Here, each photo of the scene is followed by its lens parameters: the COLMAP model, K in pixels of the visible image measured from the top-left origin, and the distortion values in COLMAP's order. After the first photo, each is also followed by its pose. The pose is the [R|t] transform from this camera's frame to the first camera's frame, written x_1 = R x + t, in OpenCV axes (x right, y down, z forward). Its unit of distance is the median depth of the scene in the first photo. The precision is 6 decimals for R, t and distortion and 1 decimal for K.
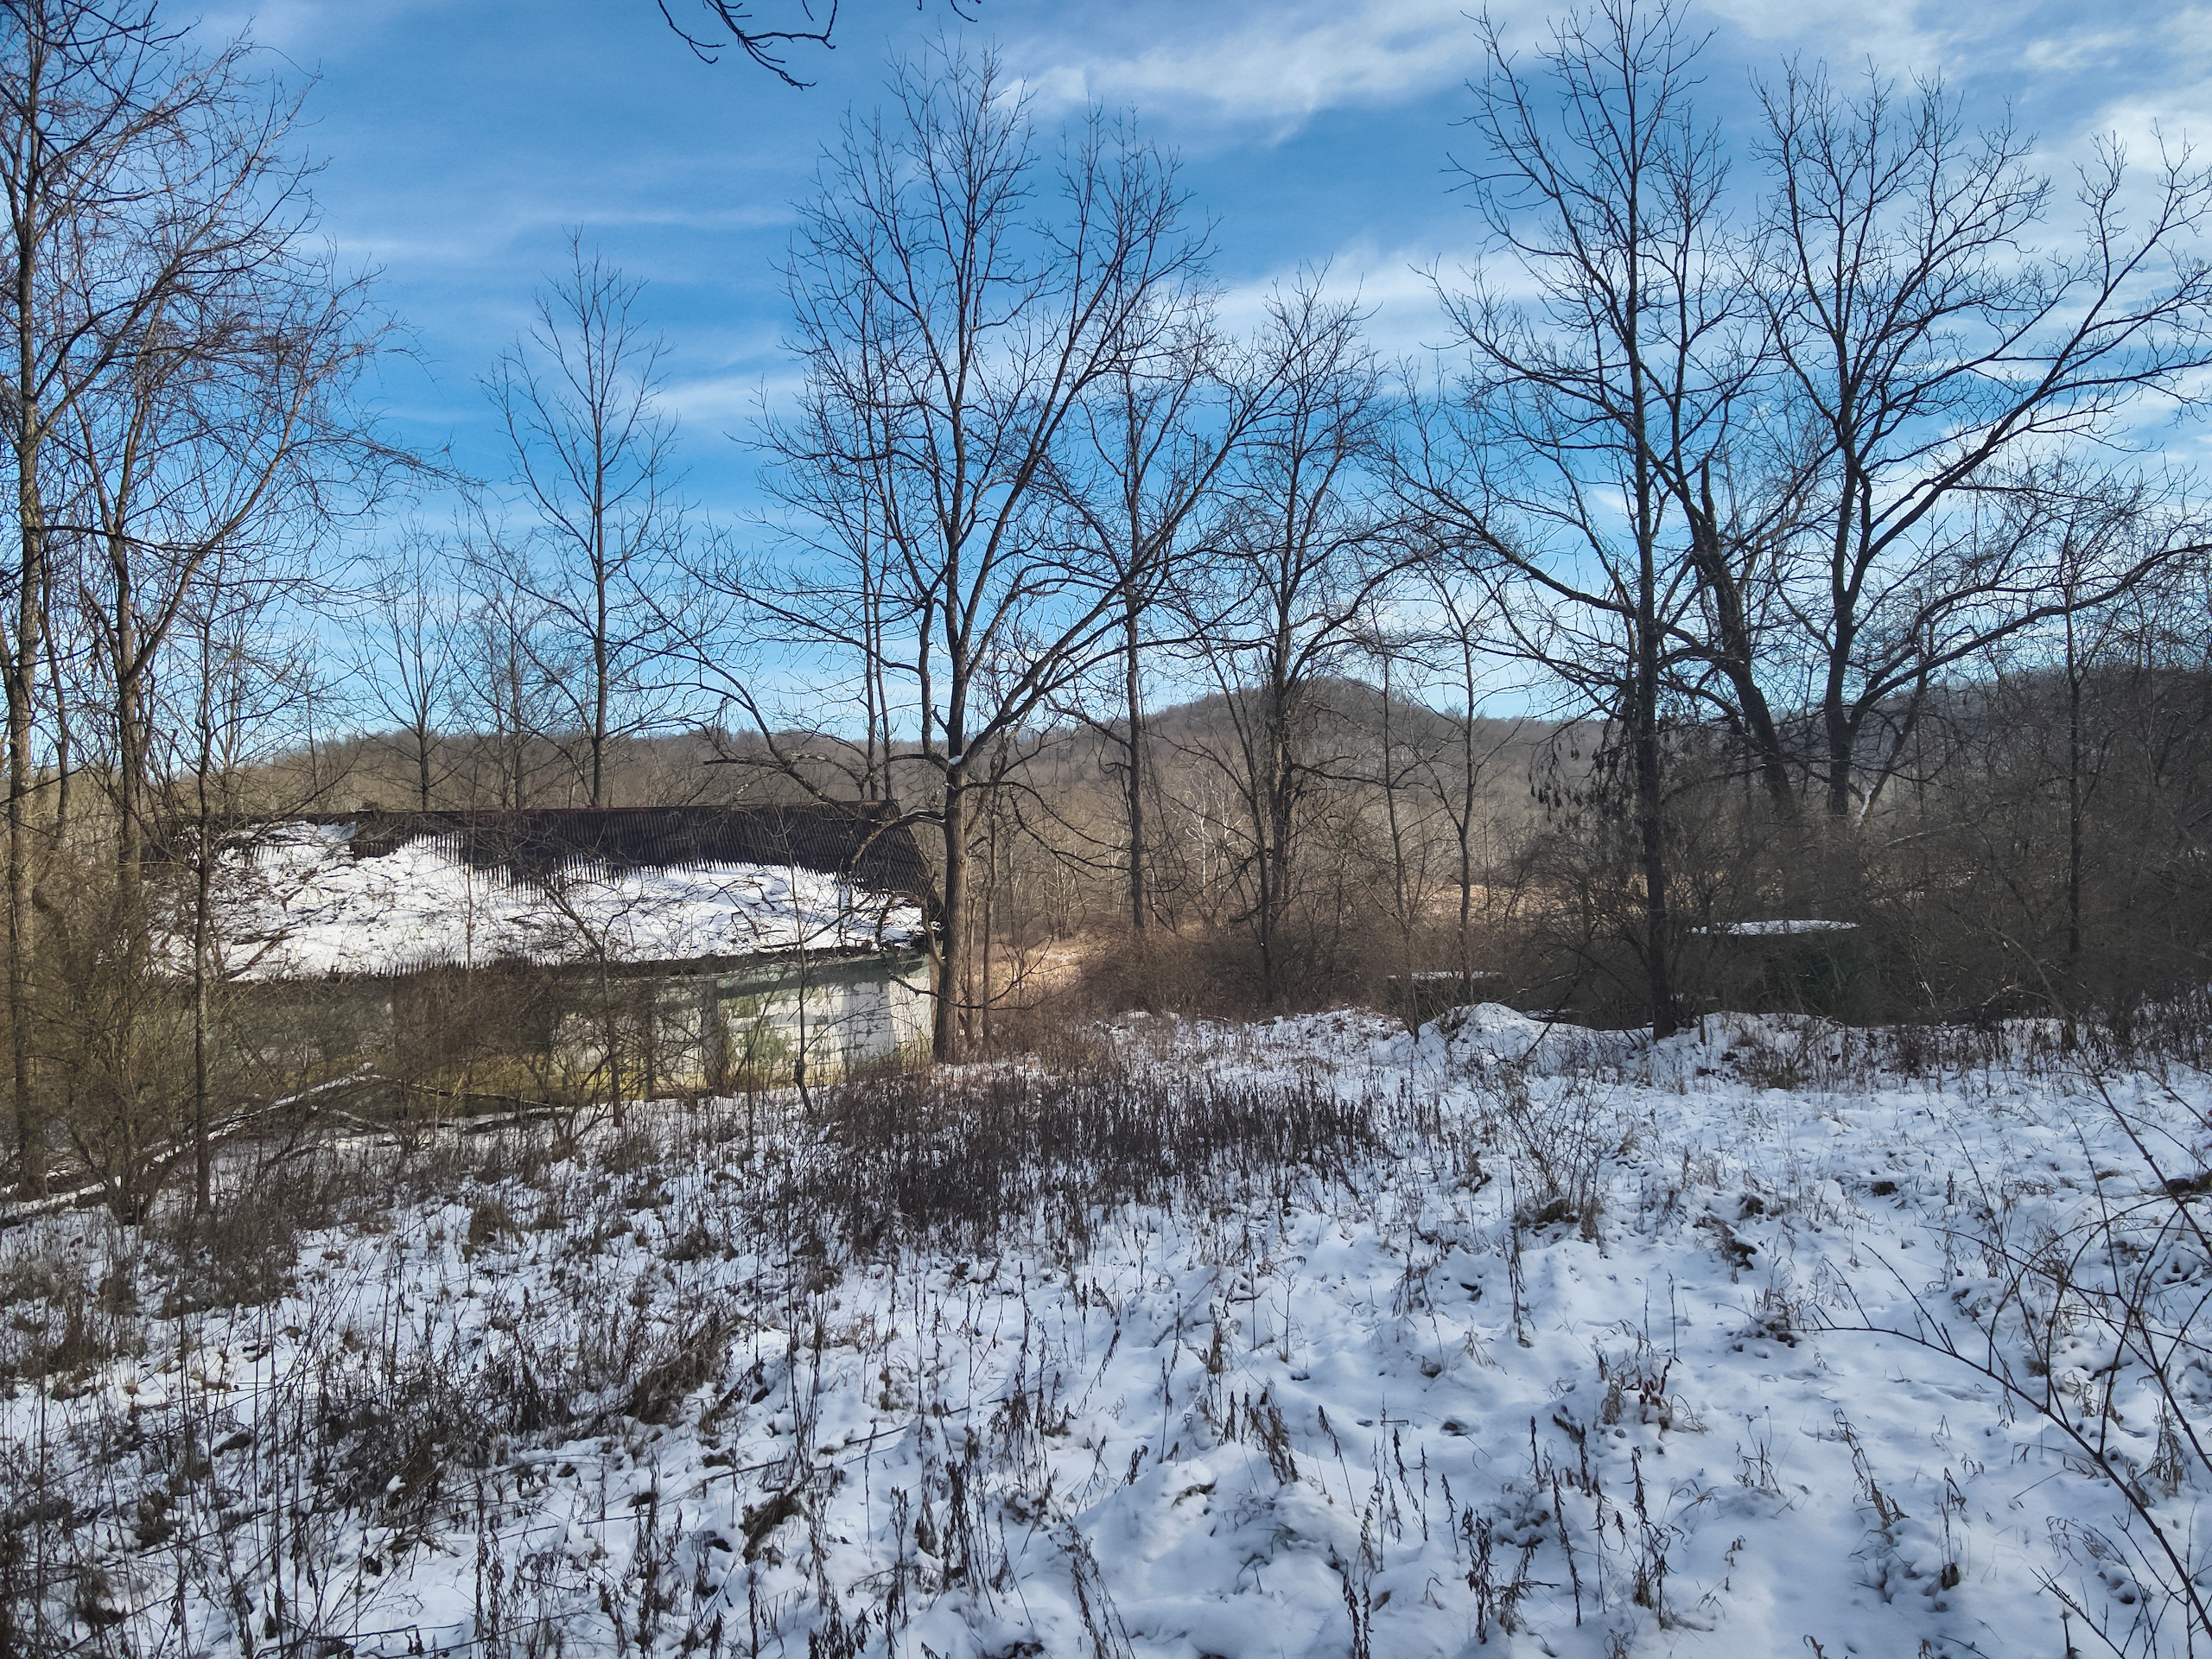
lens RADIAL K [[1516.1, 0, 1105.2], [0, 1516.1, 829.0], [0, 0, 1]] dist [0.004410, -0.082897]
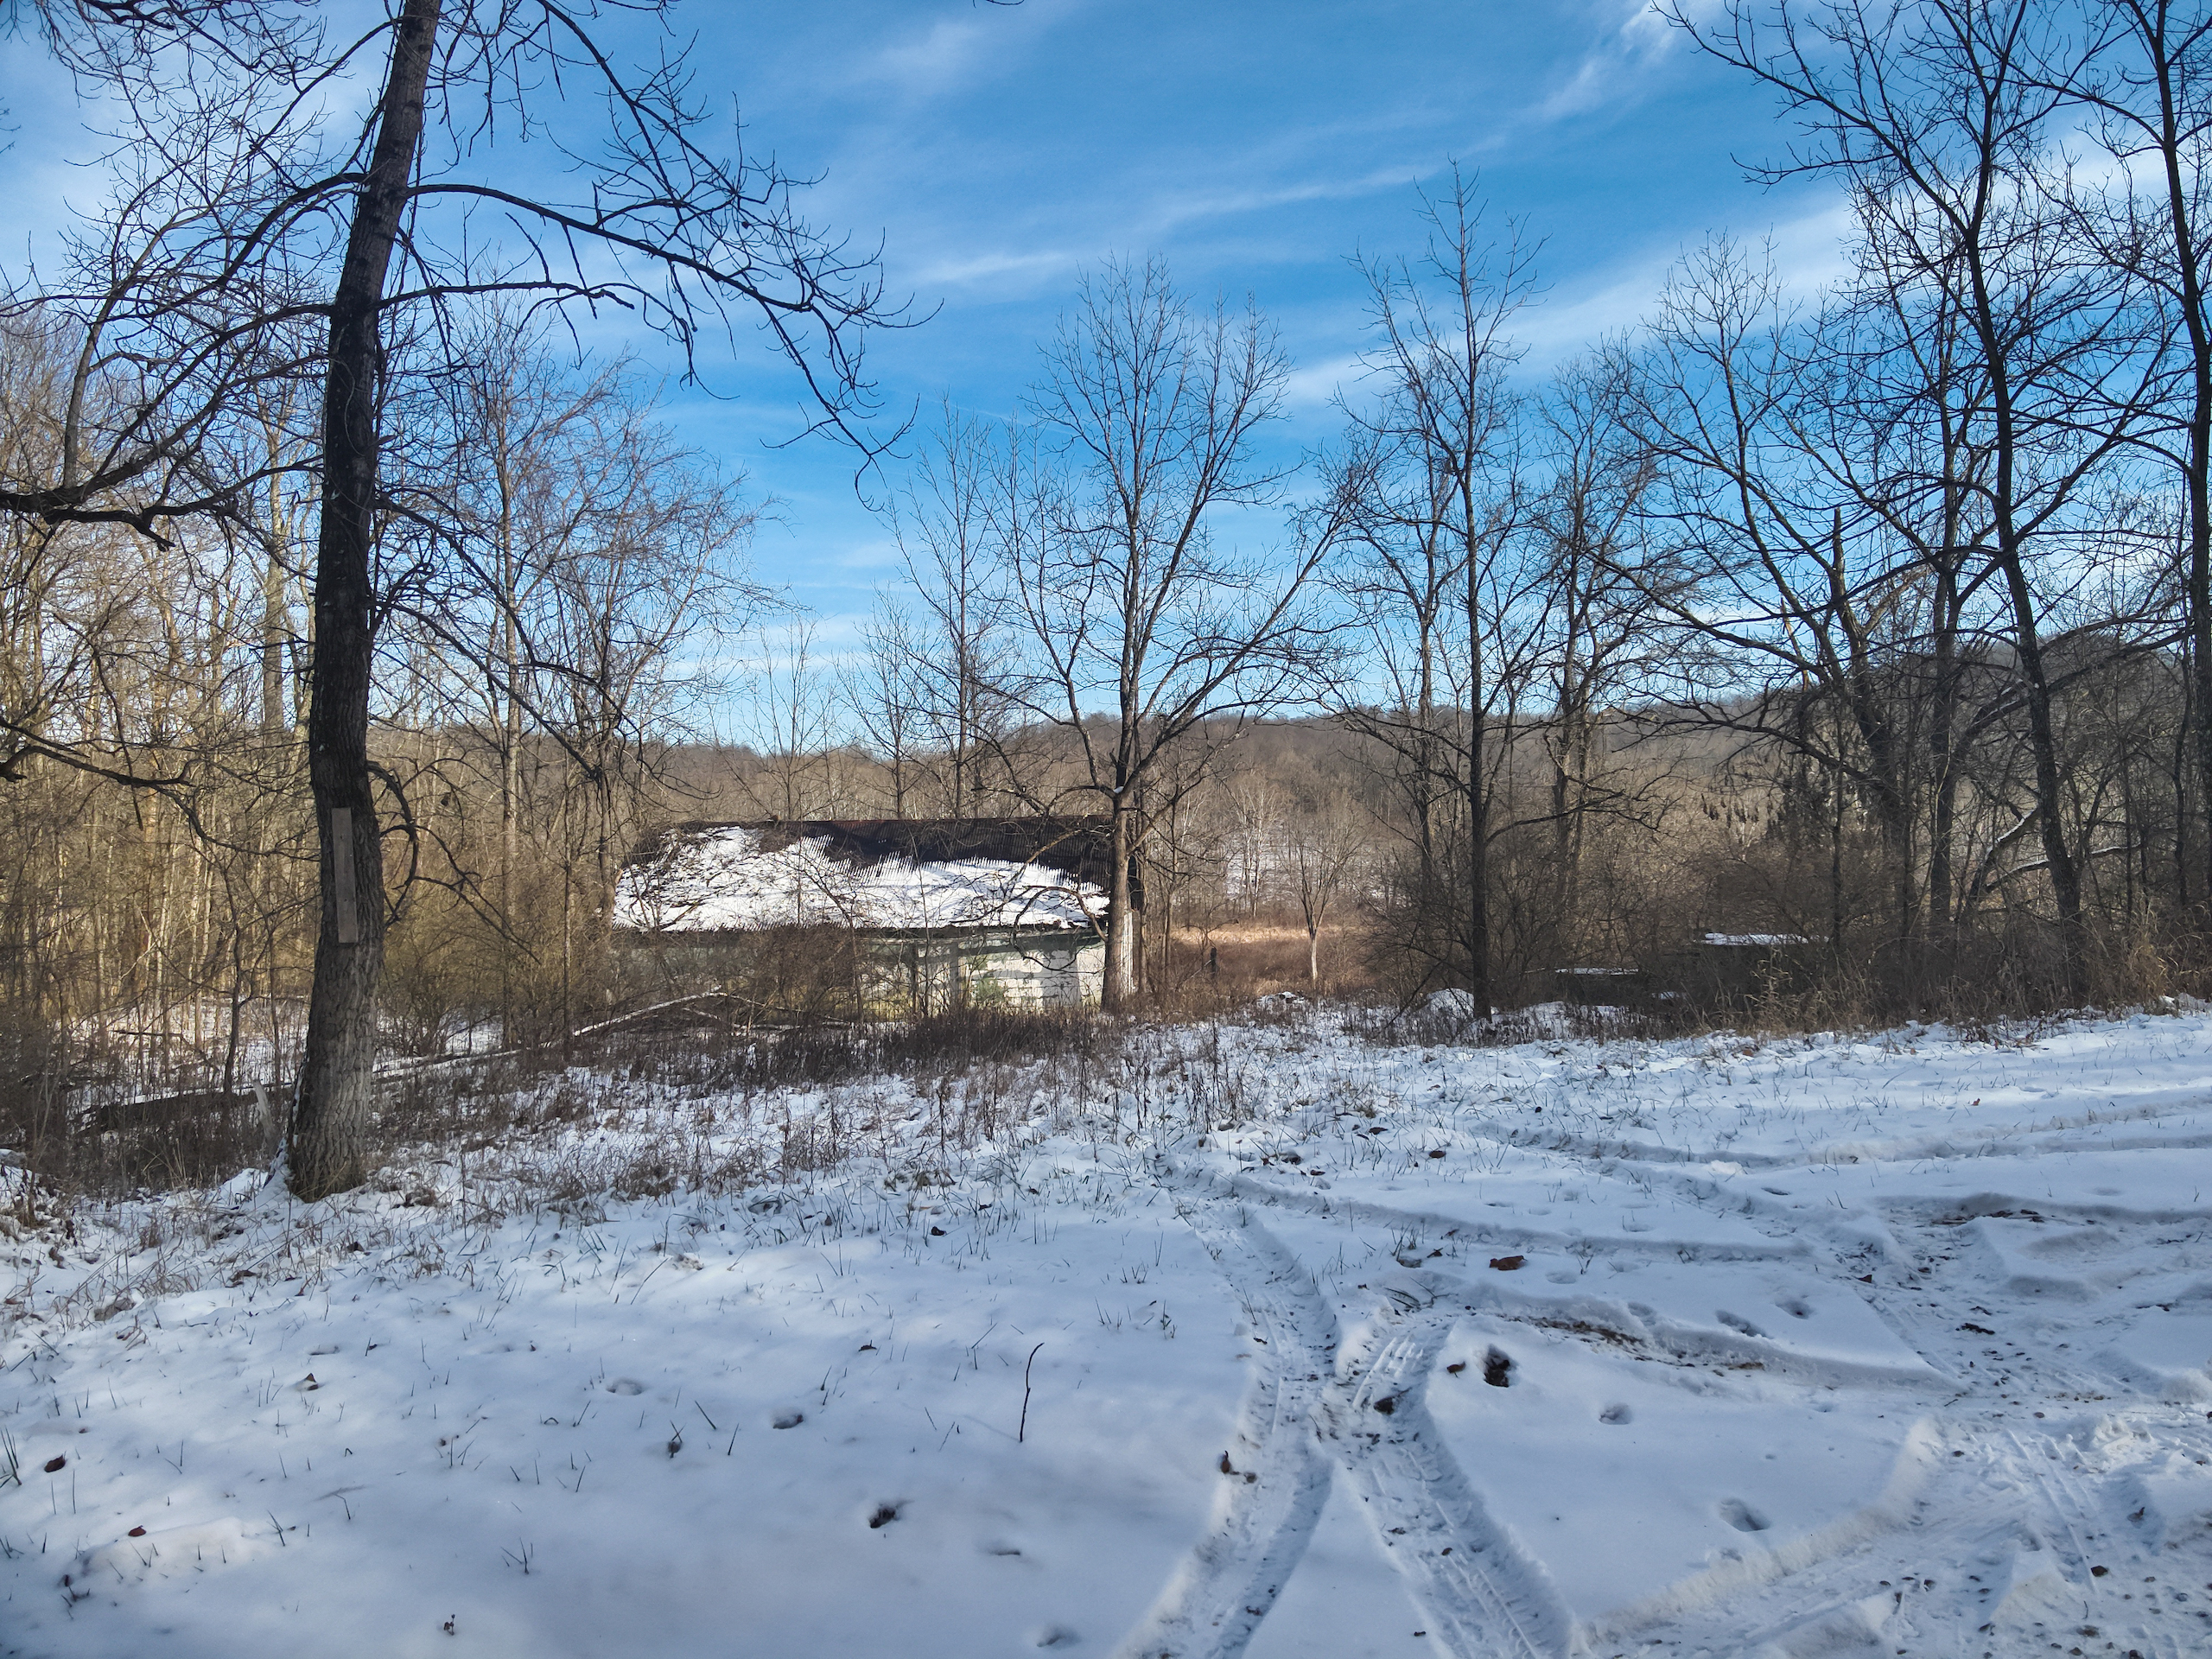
lens RADIAL K [[1516.1, 0, 1105.2], [0, 1516.1, 829.0], [0, 0, 1]] dist [0.004410, -0.082897]
pose [[0.921510, 0.015775, -0.388033, 0.425235], [-0.009464, 0.999790, 0.018170, -0.036221], [0.388238, -0.013072, 0.921466, -0.269483]]
